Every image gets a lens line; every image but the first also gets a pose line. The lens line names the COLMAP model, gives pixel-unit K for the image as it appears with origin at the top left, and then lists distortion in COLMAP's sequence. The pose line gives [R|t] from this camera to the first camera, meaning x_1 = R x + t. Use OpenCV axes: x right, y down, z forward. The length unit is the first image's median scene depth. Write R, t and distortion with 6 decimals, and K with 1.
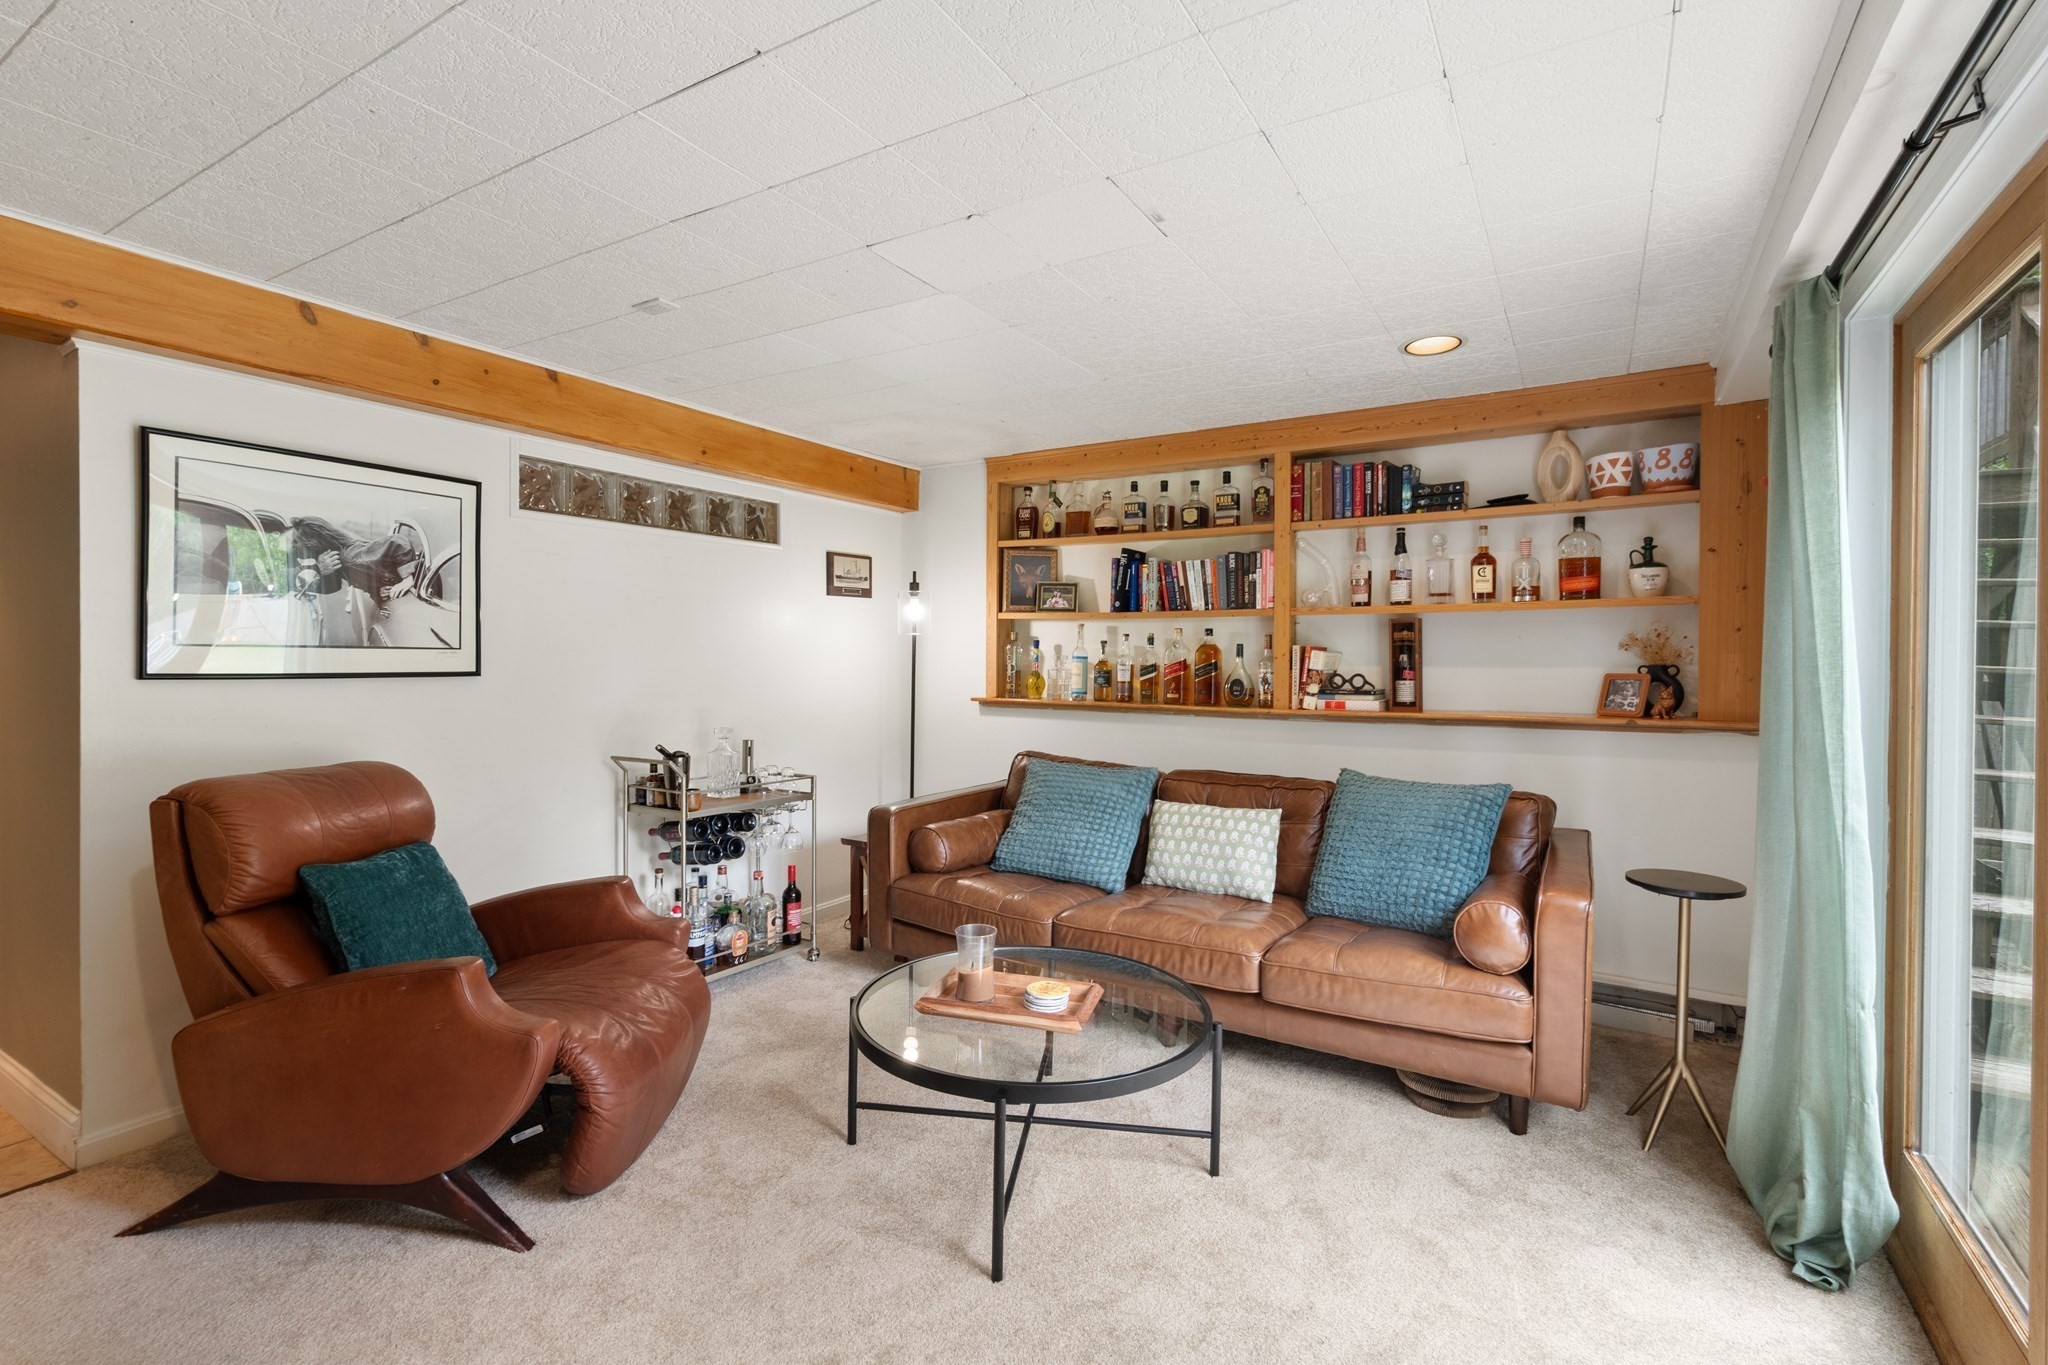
lens RADIAL K [[946.1, 0, 1032.6], [0, 946.1, 669.1], [0, 0, 1]] dist [-0.005654, 0.002305]
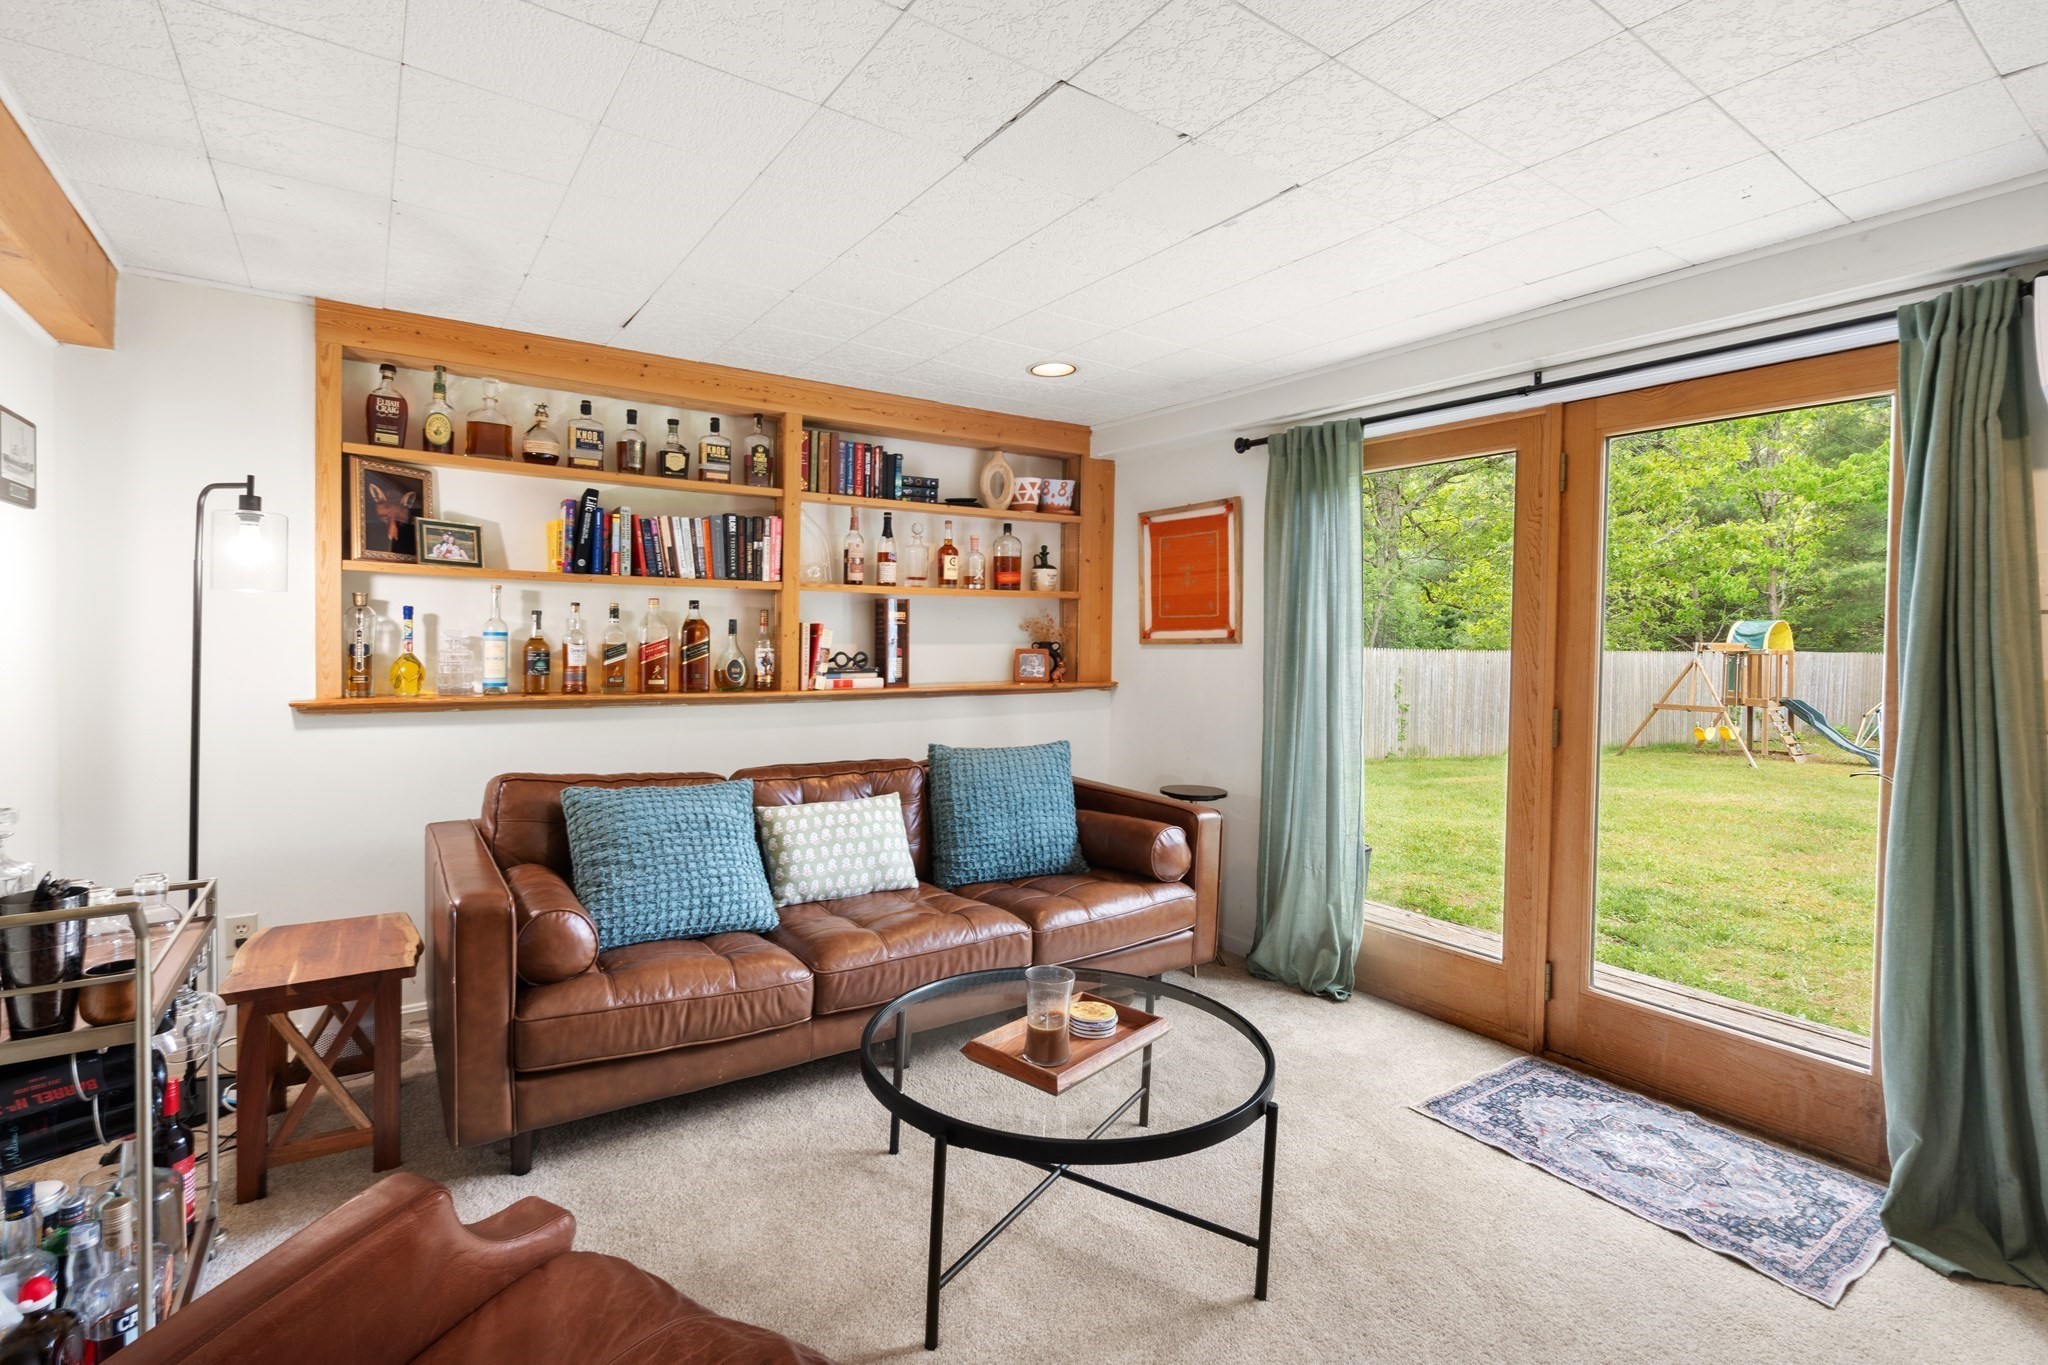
lens RADIAL K [[946.1, 0, 1028.3], [0, 946.1, 664.5], [0, 0, 1]] dist [-0.005654, 0.002305]
pose [[0.409812, -0.028015, 0.911740, -0.539378], [0.001798, 0.999551, 0.029905, -0.012485], [-0.912168, -0.010616, 0.409679, 0.451200]]
